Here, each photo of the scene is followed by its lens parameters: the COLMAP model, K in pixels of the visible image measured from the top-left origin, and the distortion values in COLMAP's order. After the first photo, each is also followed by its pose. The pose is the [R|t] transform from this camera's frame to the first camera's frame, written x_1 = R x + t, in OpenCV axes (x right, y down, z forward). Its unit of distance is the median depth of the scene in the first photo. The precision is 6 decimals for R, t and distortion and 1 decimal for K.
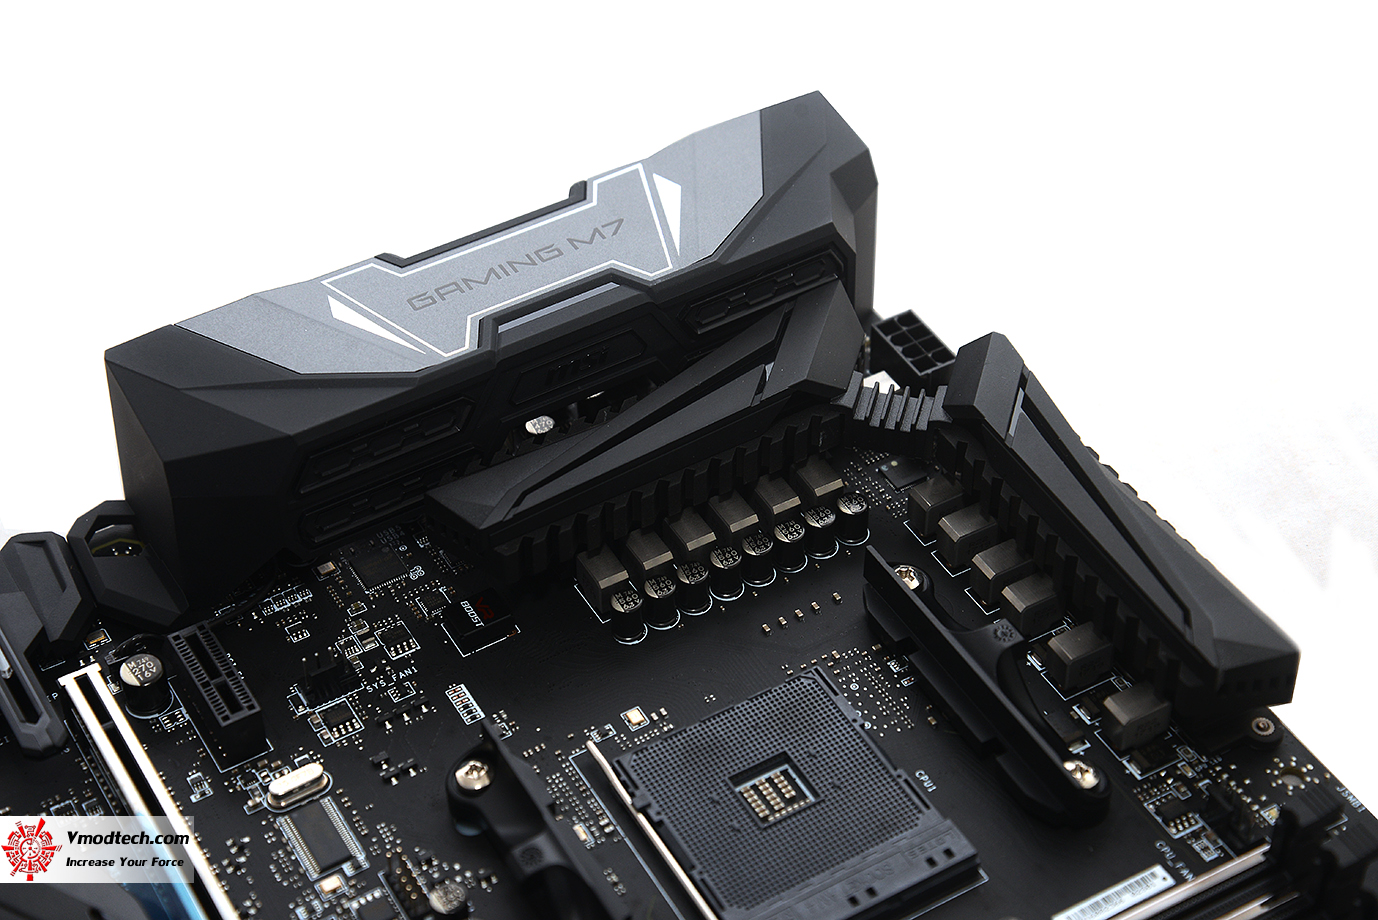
lens RADIAL K [[2627.4, 0, 682.1], [0, 2627.4, 455.1], [0, 0, 1]] dist [0.389445, 0.000000]
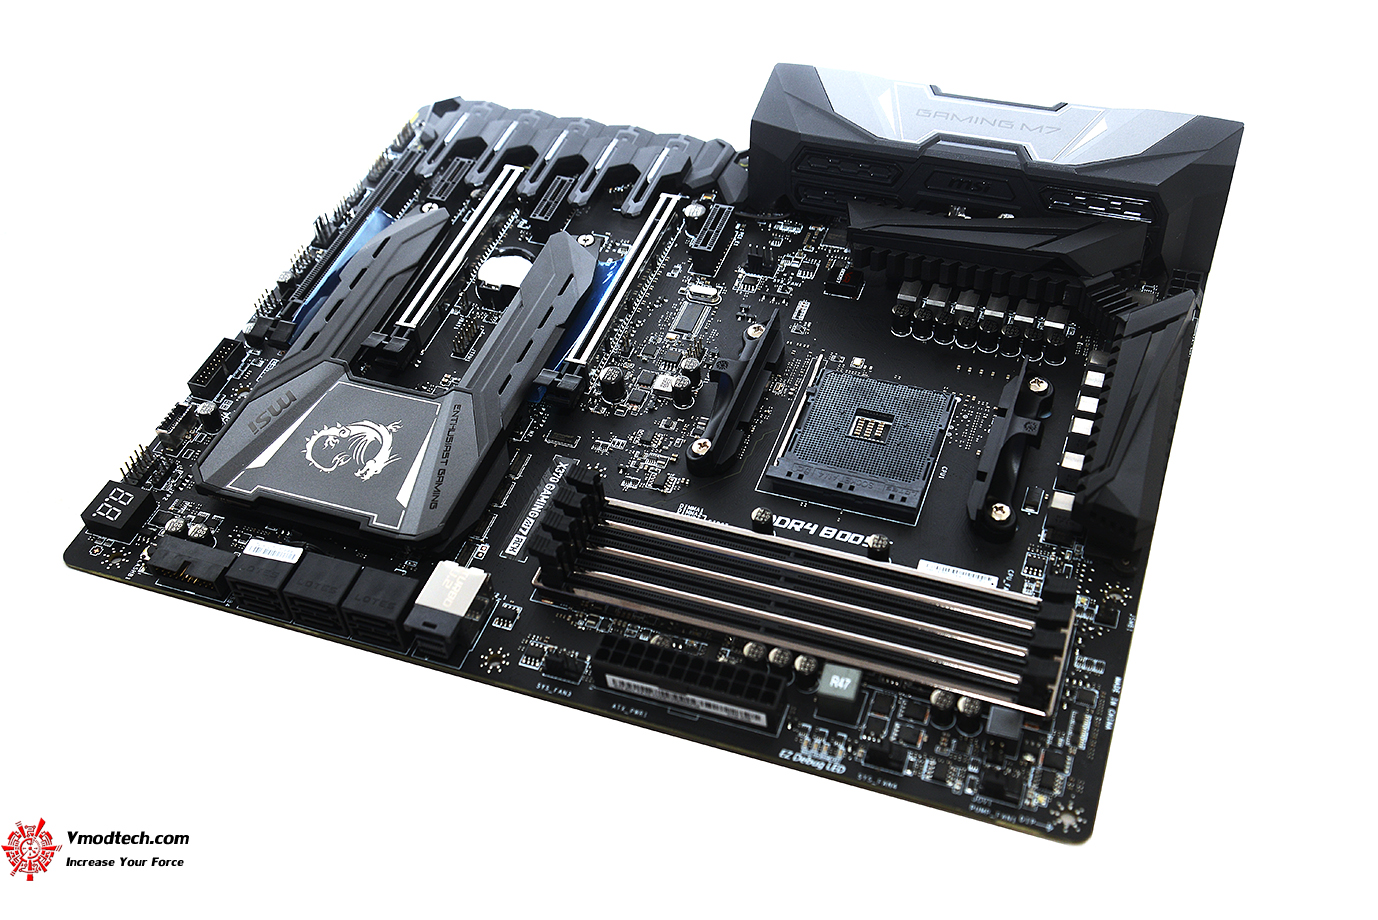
lens RADIAL K [[1511.5, 0, 683.0], [0, 1511.5, 458.3], [0, 0, 1]] dist [0.089735, 0.000000]
pose [[0.639113, 0.546242, -0.541437, 0.489078], [-0.494531, 0.831019, 0.254649, -0.047411], [0.589044, 0.105008, 0.801249, 0.122096]]
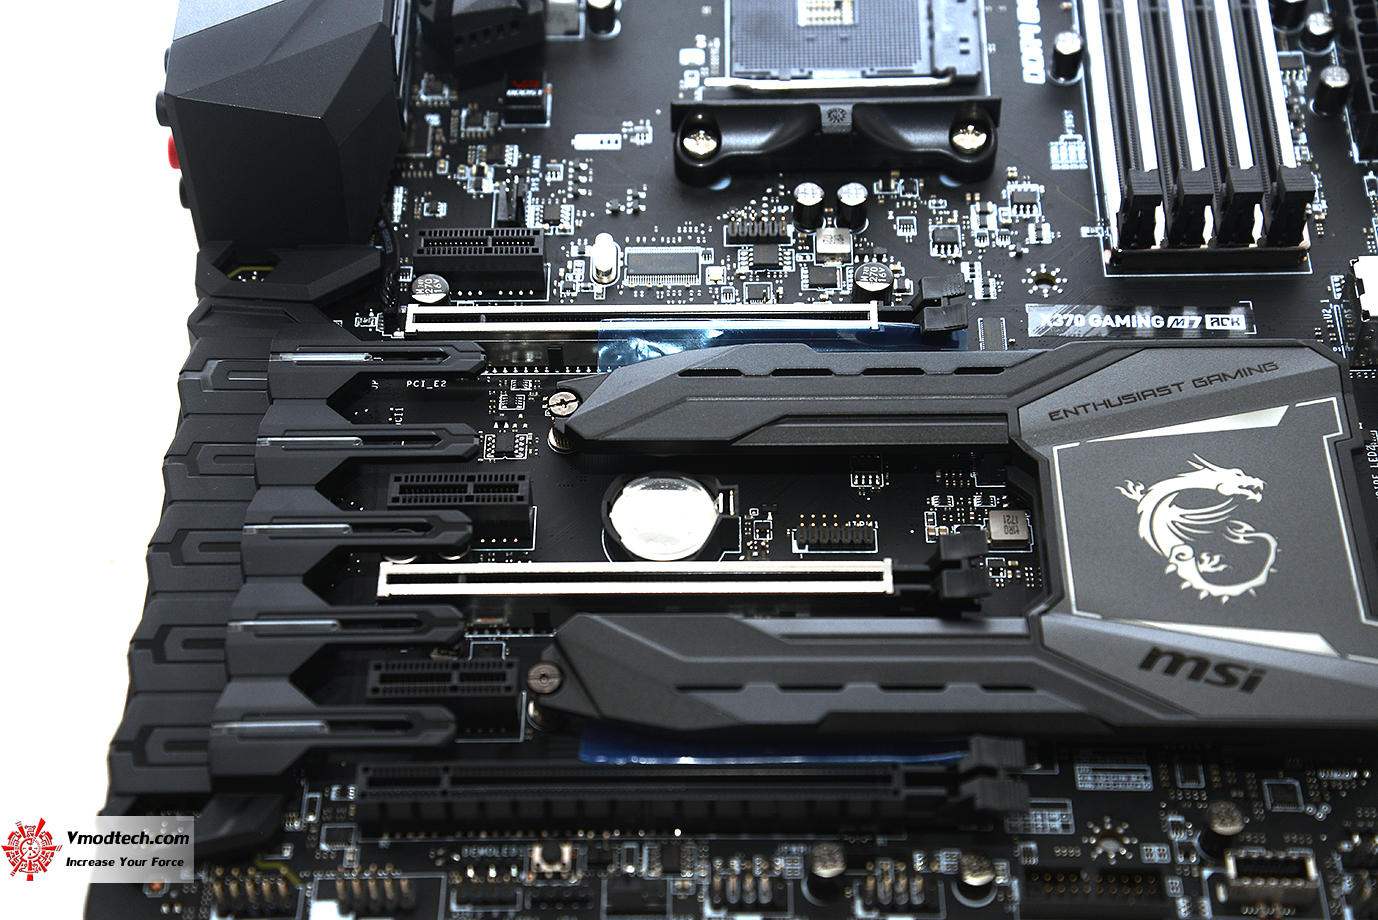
lens RADIAL K [[2499.6, 0, 671.6], [0, 2499.6, 452.4], [0, 0, 1]] dist [0.319056, 0.000000]
pose [[0.512574, -0.667191, 0.540484, -0.730514], [0.612229, 0.725330, 0.314757, -0.126933], [-0.602033, 0.169564, 0.780259, 0.170536]]
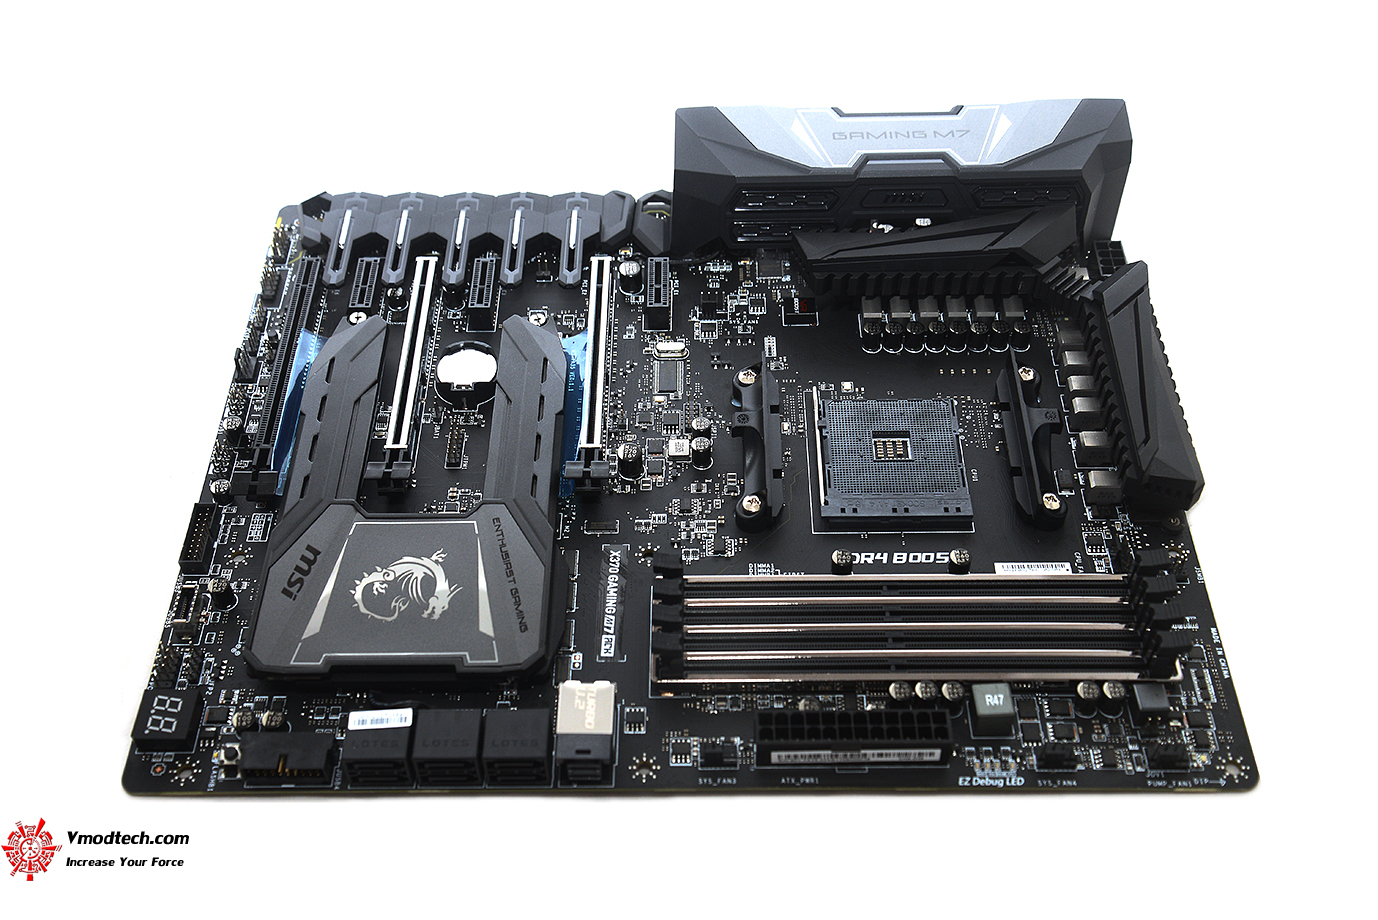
lens RADIAL K [[1511.5, 0, 683.5], [0, 1511.5, 458.4], [0, 0, 1]] dist [0.089735, 0.000000]
pose [[0.862178, 0.383940, -0.330514, 0.247211], [-0.351769, 0.923198, 0.154804, 0.023185], [0.364565, -0.017204, 0.931019, -0.015214]]
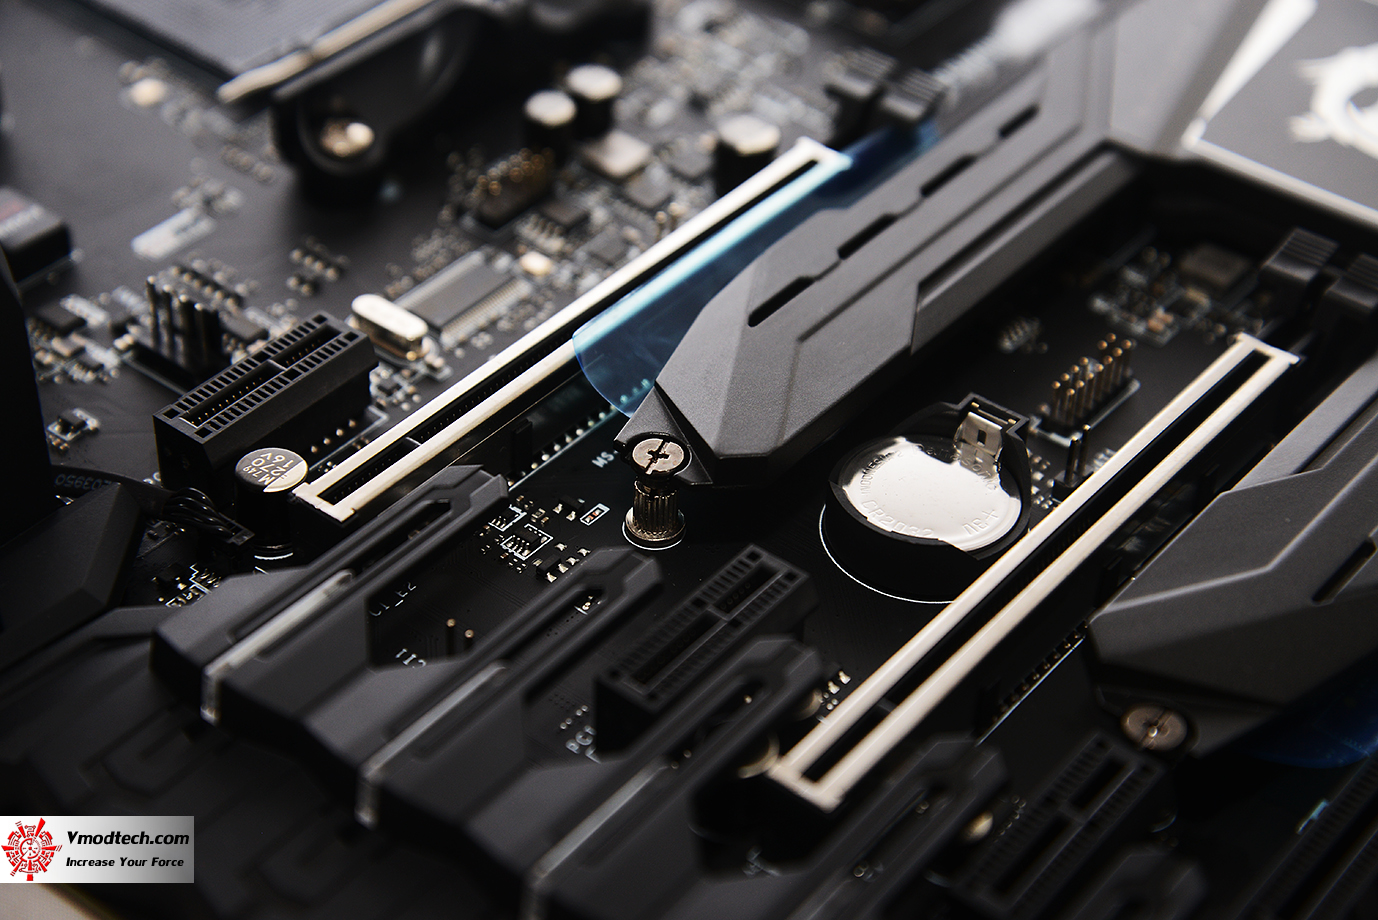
lens RADIAL K [[2593.1, 0, 654.9], [0, 2593.1, 480.6], [0, 0, 1]] dist [0.223840, 0.000000]
pose [[-0.359114, -0.600463, 0.714480, -0.635499], [0.631686, 0.407164, 0.659689, -0.239769], [-0.687029, 0.688231, 0.233086, 0.804105]]
